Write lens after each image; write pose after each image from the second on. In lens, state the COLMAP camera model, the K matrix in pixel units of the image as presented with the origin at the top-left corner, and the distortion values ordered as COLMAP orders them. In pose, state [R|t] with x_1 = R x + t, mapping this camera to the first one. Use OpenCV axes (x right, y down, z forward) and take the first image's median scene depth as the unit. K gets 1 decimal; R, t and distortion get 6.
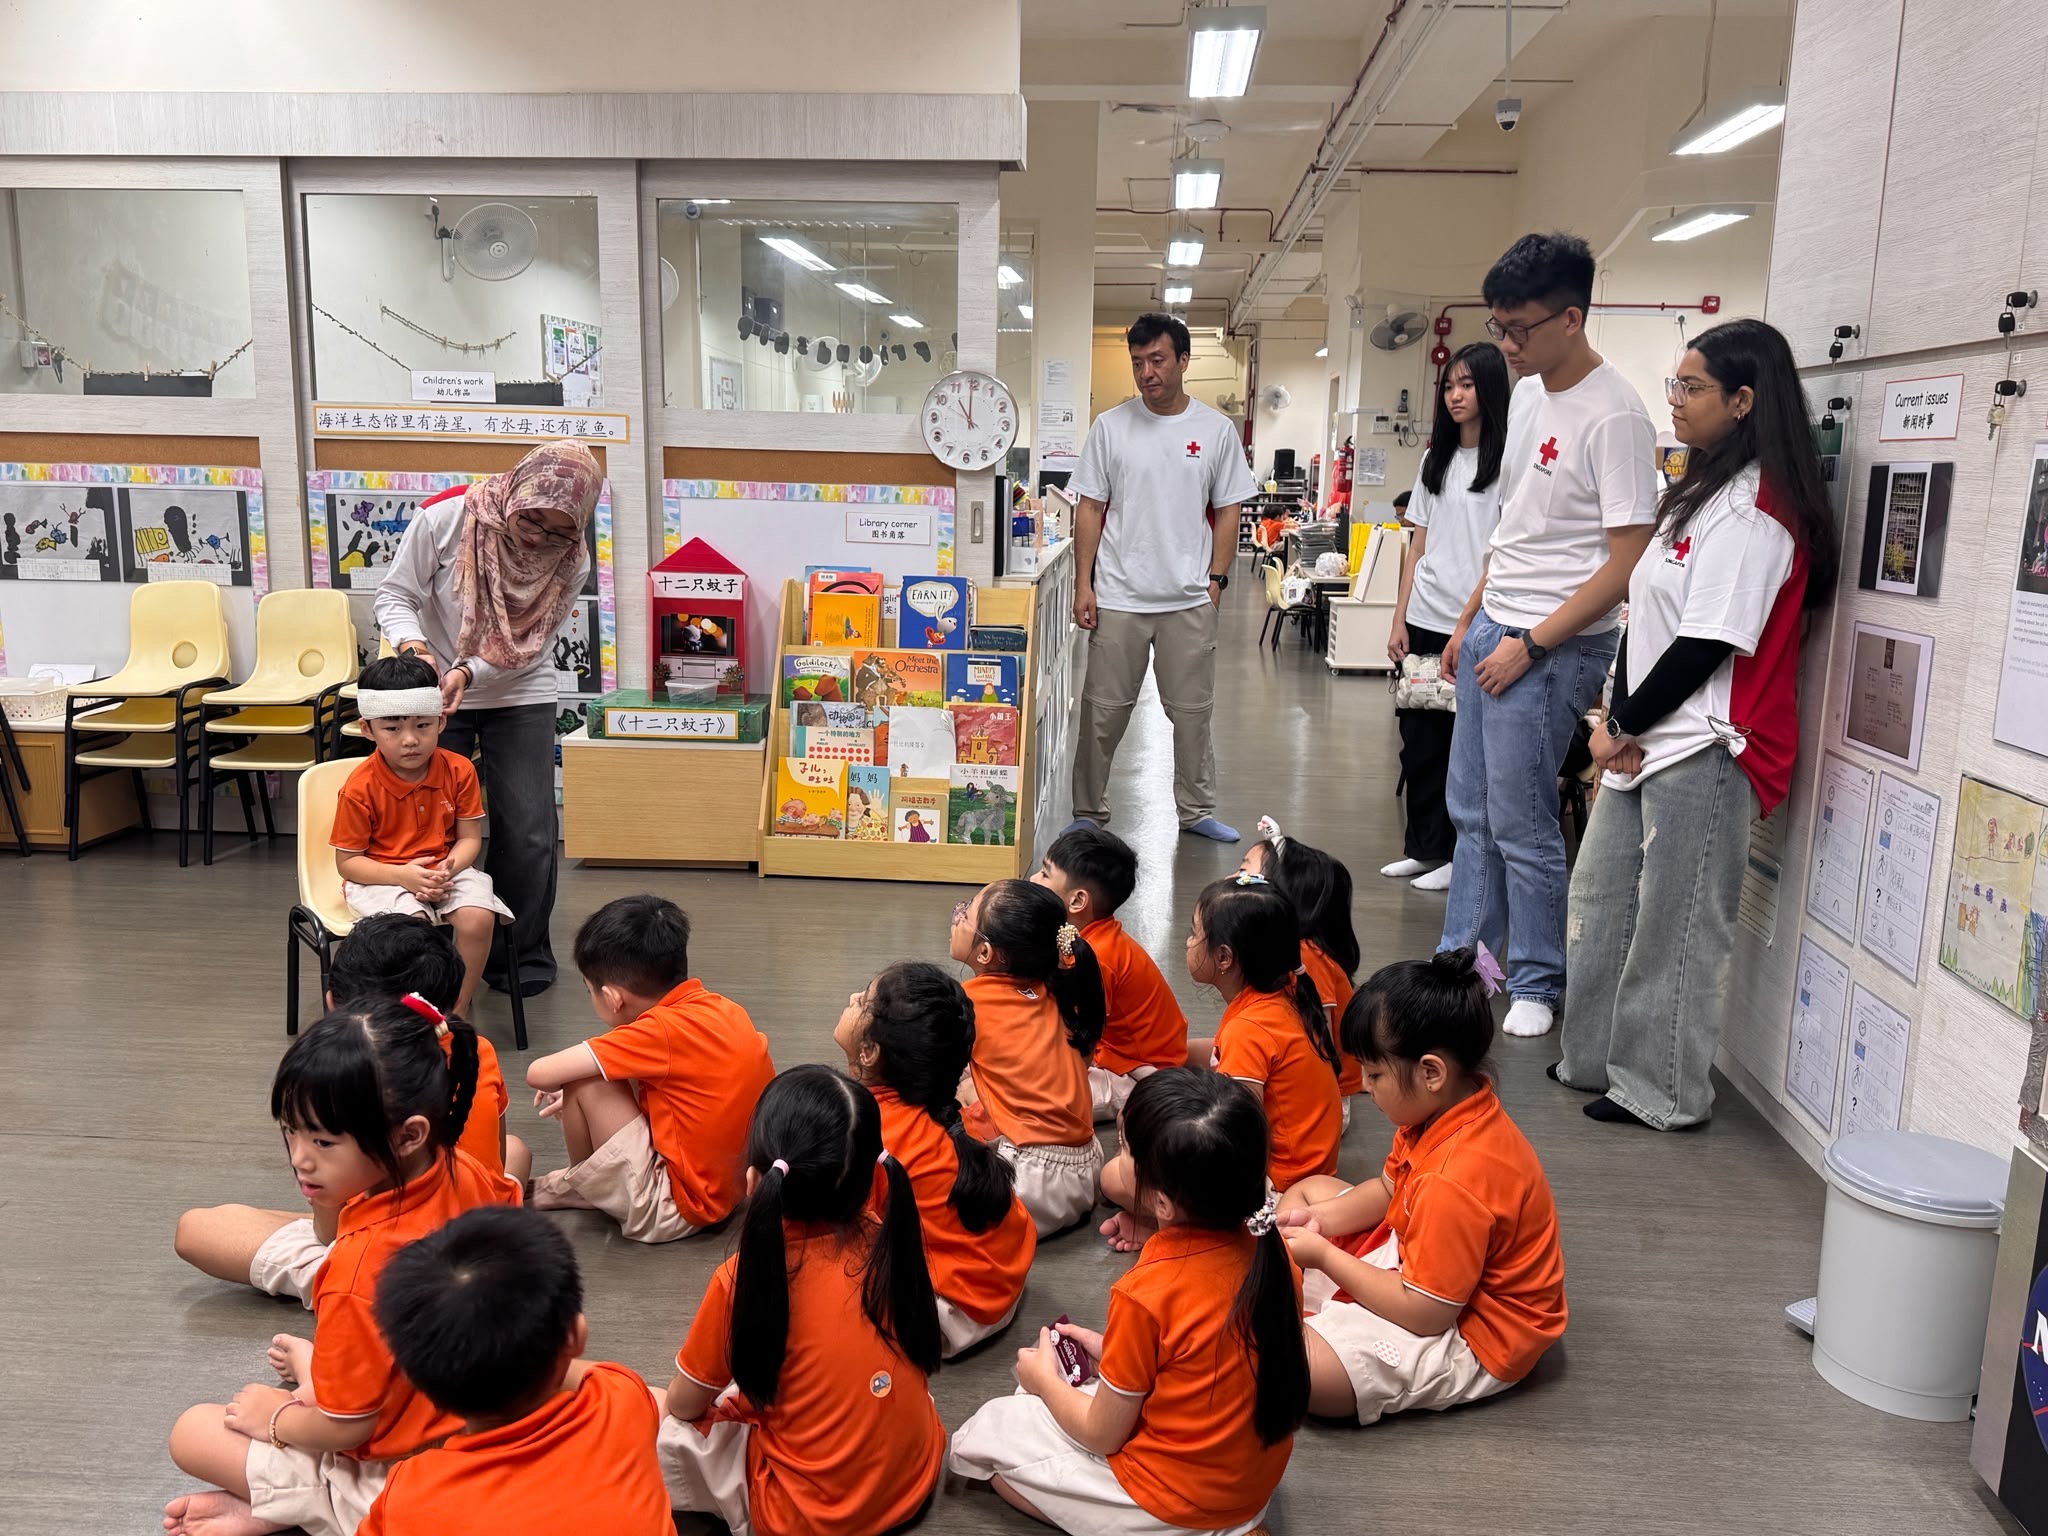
lens RADIAL K [[1613.6, 0, 1053.0], [0, 1613.6, 760.7], [0, 0, 1]] dist [0.182634, -0.363465]
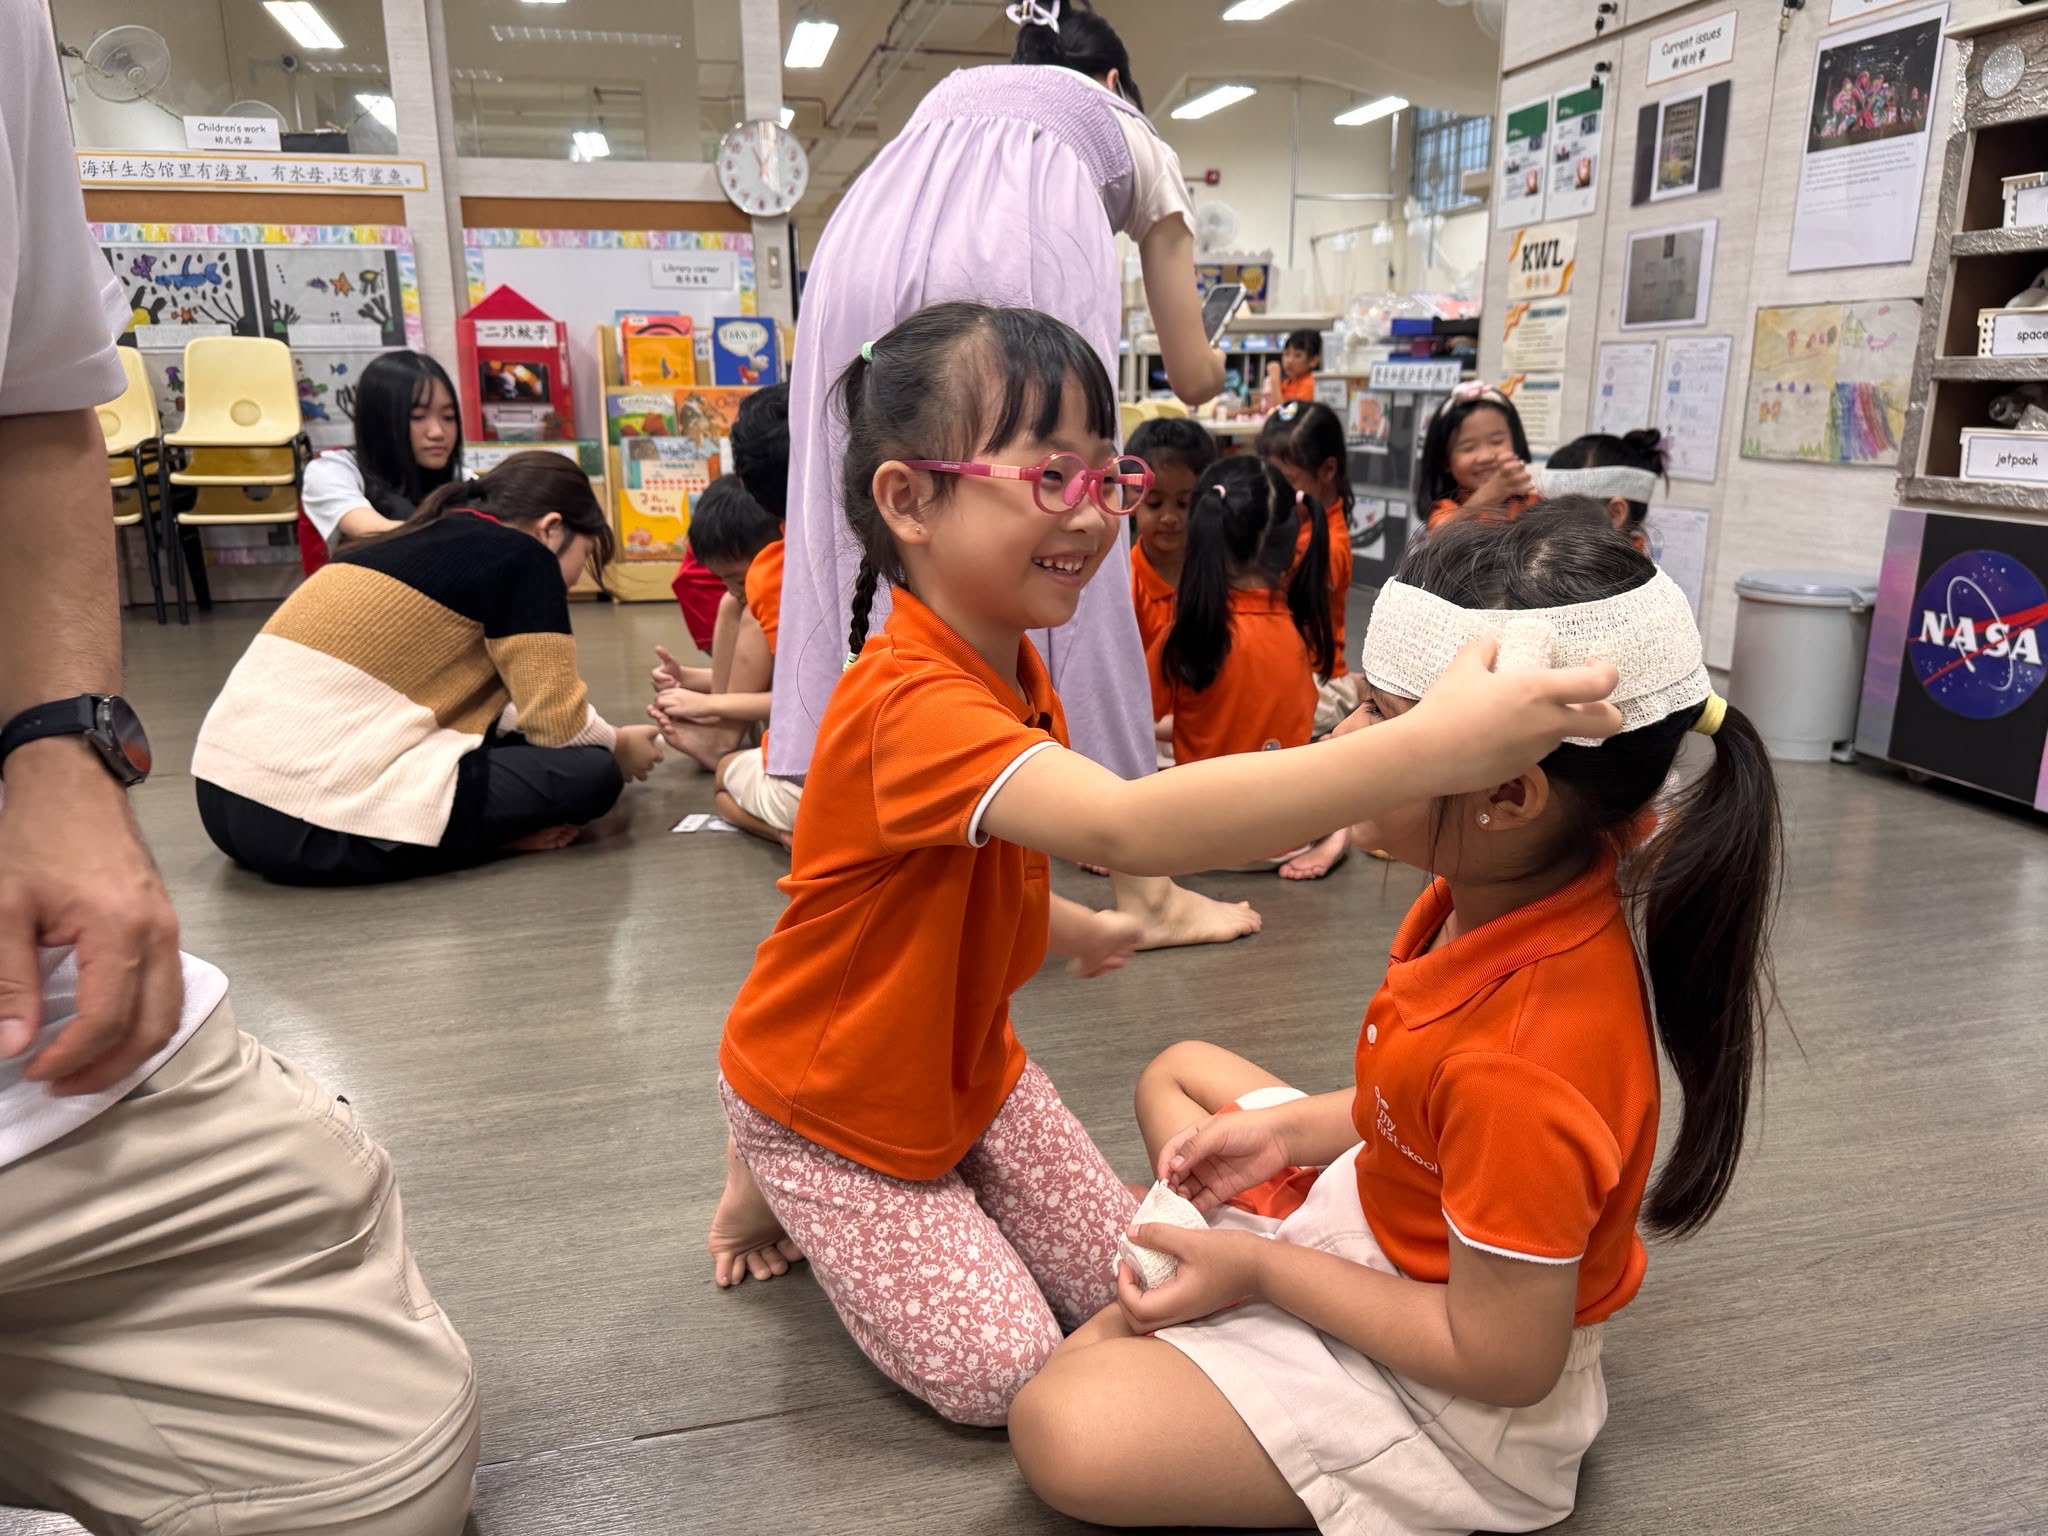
lens RADIAL K [[1454.3, 0, 1024.0], [0, 1454.3, 768.0], [0, 0, 1]] dist [0.004170, -0.004220]
pose [[0.955276, -0.100686, 0.278046, -0.191179], [0.078524, 0.992864, 0.089752, 0.110705], [-0.285099, -0.063905, 0.956366, 0.001832]]
